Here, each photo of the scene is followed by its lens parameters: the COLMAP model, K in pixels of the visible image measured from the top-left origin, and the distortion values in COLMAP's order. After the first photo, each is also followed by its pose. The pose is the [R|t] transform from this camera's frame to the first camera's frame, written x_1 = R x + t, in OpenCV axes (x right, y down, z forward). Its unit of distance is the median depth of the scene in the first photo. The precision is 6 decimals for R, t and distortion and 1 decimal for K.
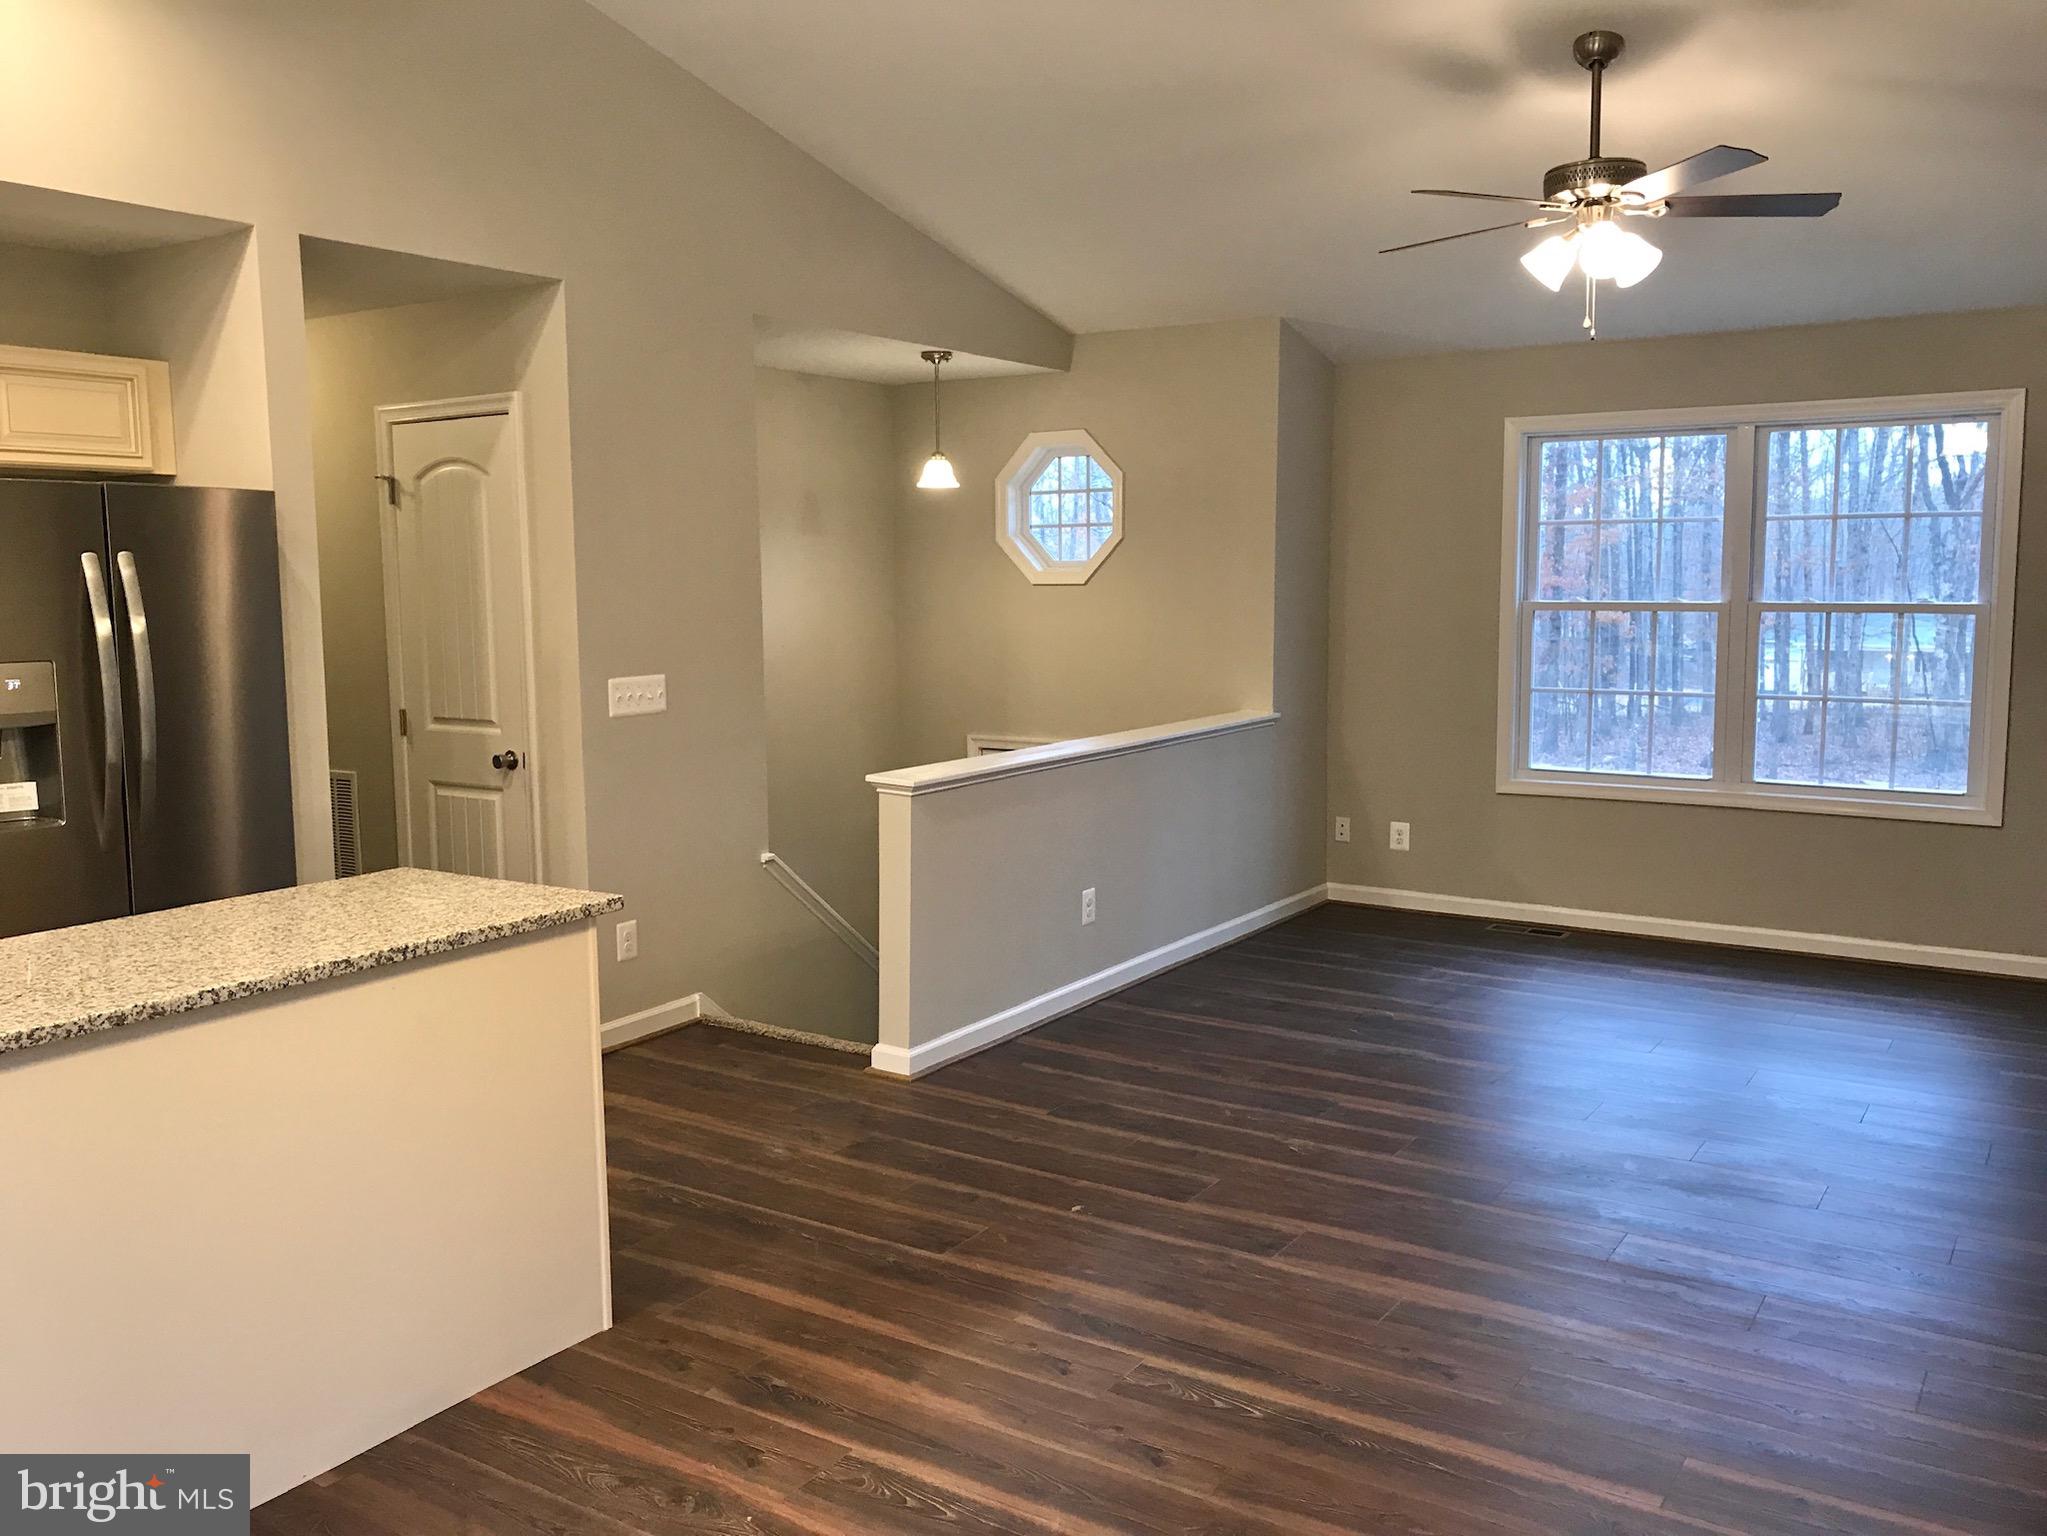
lens RADIAL K [[1671.8, 0, 1019.7], [0, 1671.8, 753.2], [0, 0, 1]] dist [0.038834, -0.043250]
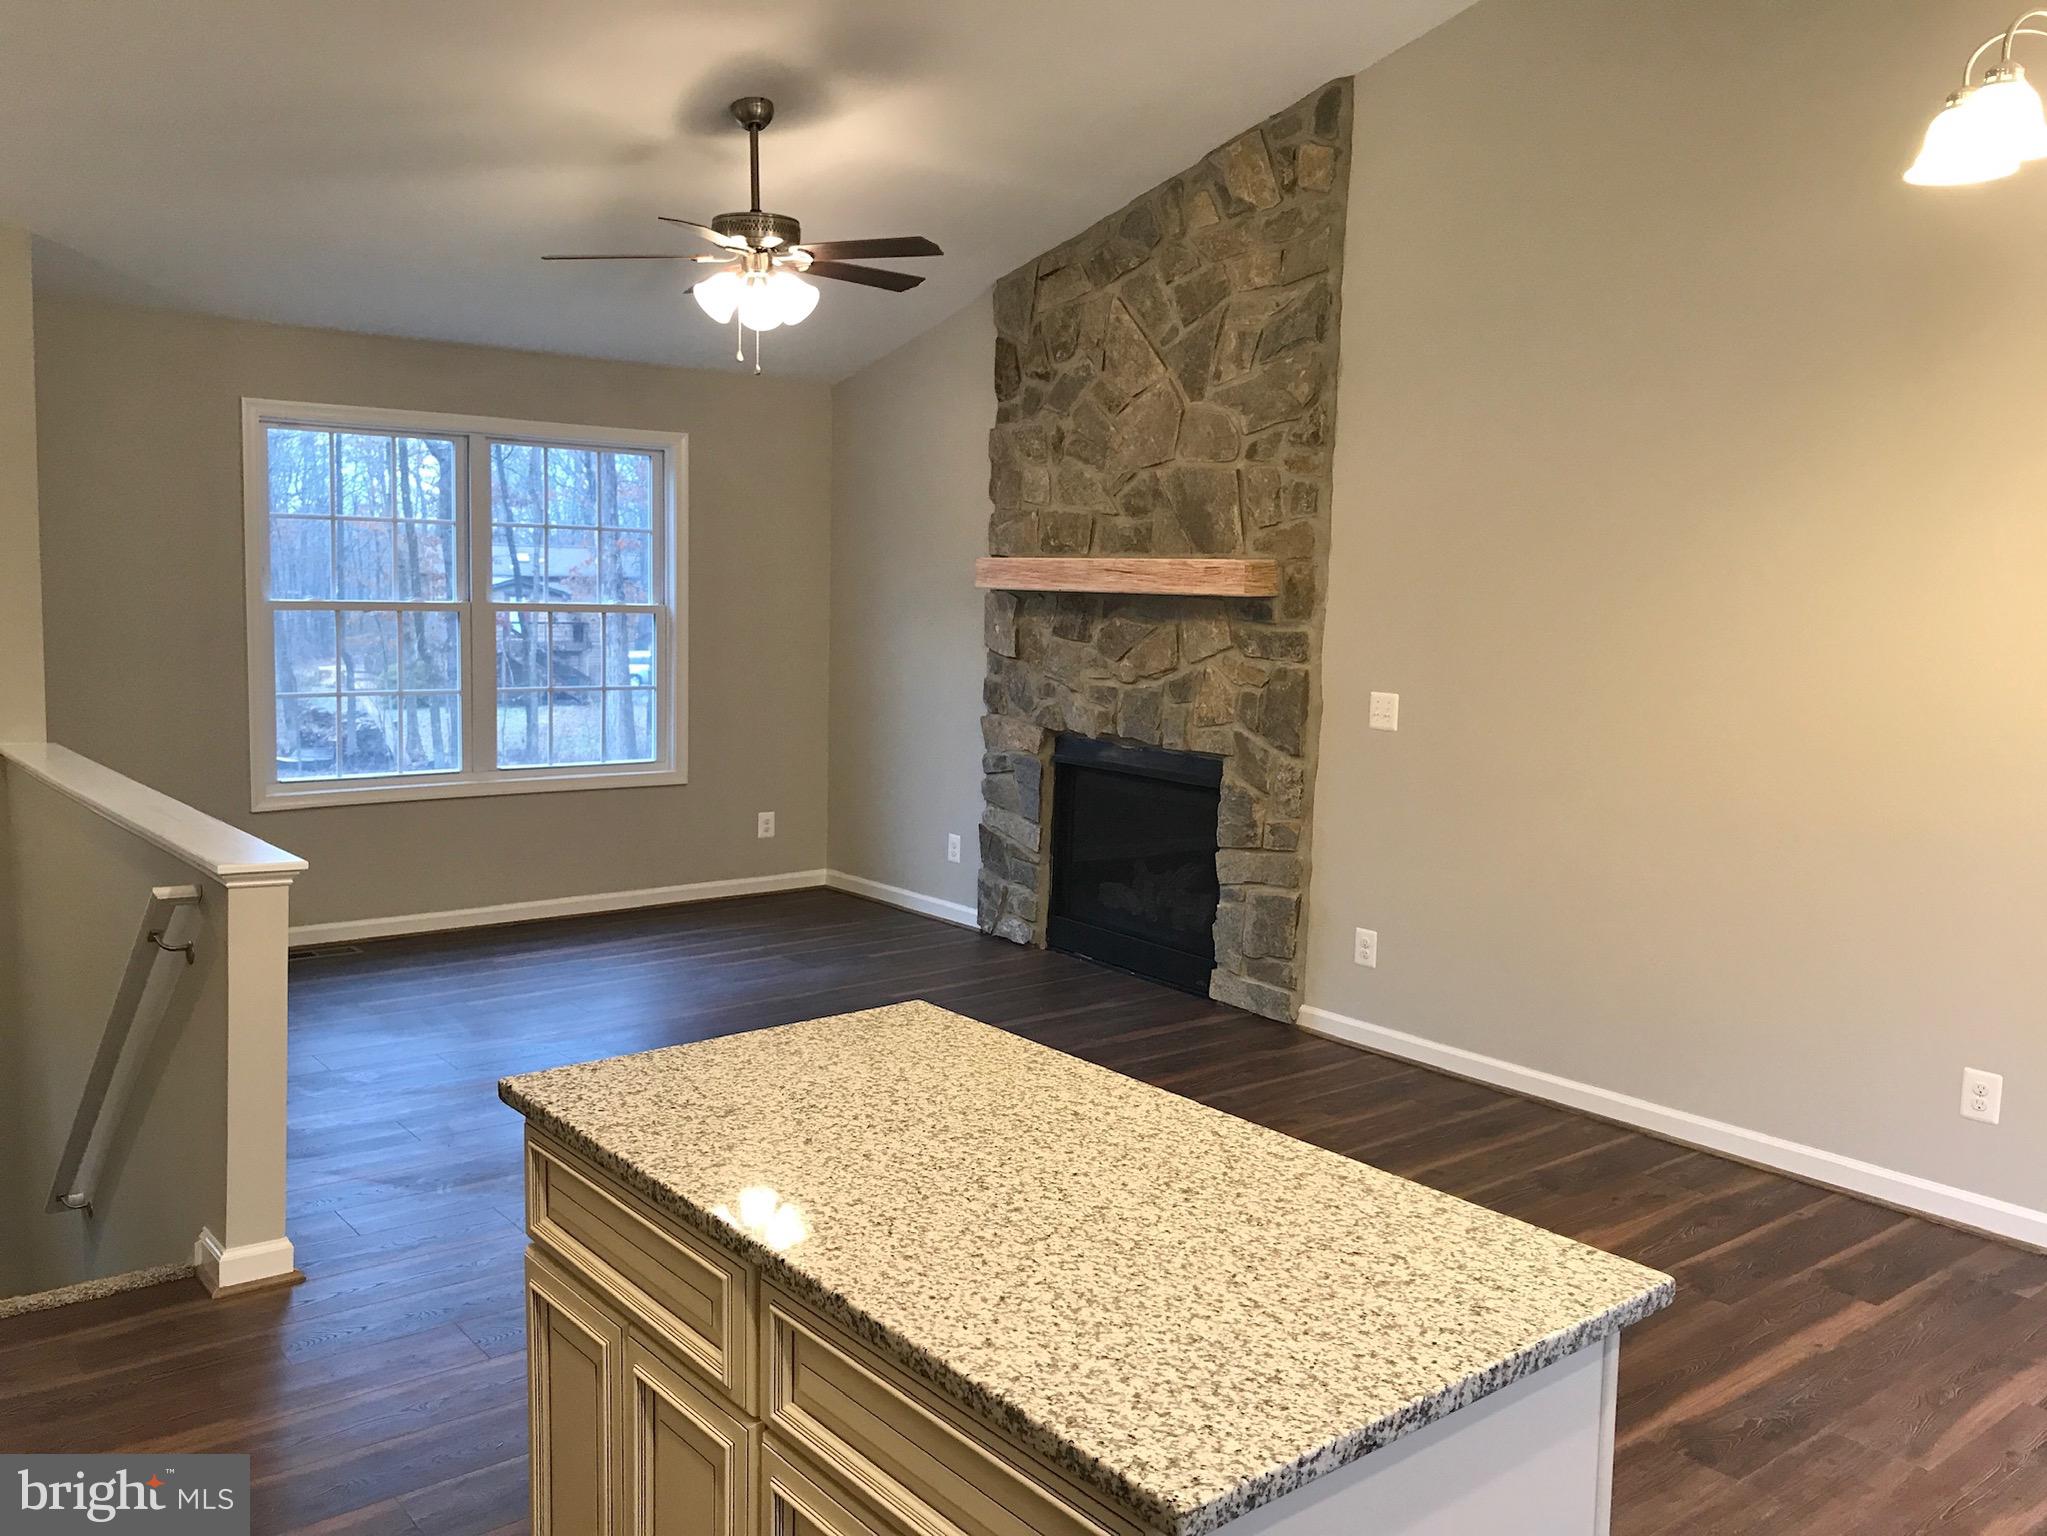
lens RADIAL K [[1655.7, 0, 1017.1], [0, 1655.7, 753.4], [0, 0, 1]] dist [0.137219, -0.422670]
pose [[0.305751, -0.087349, 0.948096, -0.710105], [0.076511, 0.994816, 0.066979, -0.058632], [-0.949032, 0.052061, 0.310849, 0.527701]]
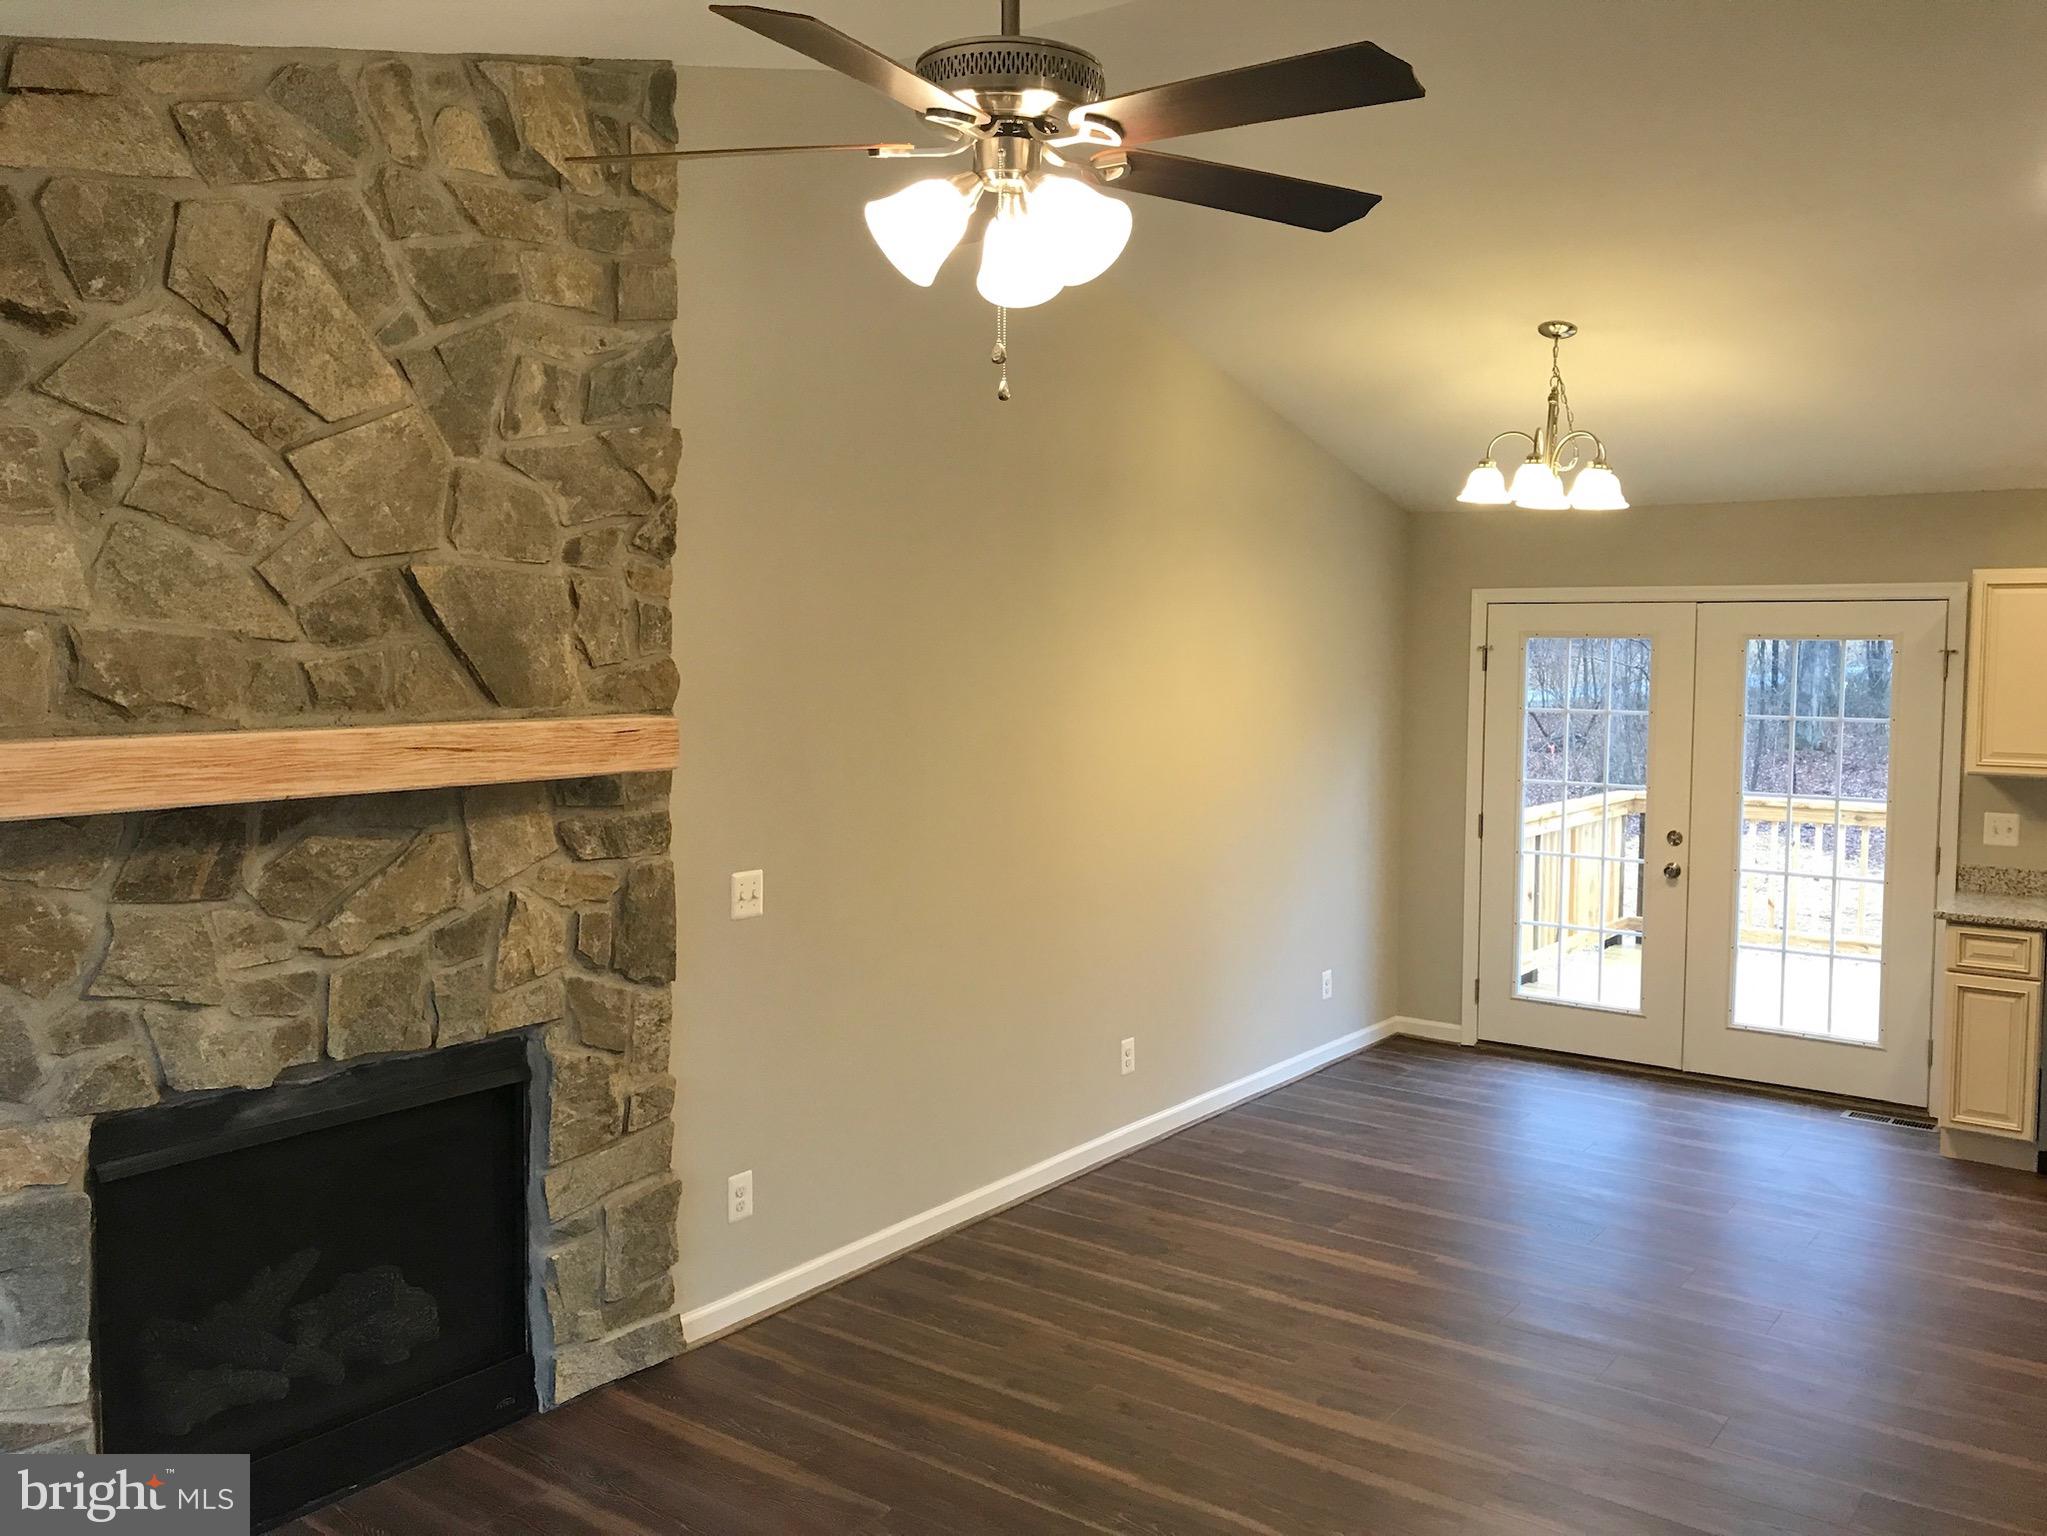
lens RADIAL K [[1669.3, 0, 999.5], [0, 1669.3, 748.7], [0, 0, 1]] dist [-0.004378, 0.007664]
pose [[-0.998037, -0.003921, 0.062504, 0.323944], [0.006715, 0.985583, 0.169058, -0.235035], [-0.062265, 0.169146, -0.983622, 1.585239]]
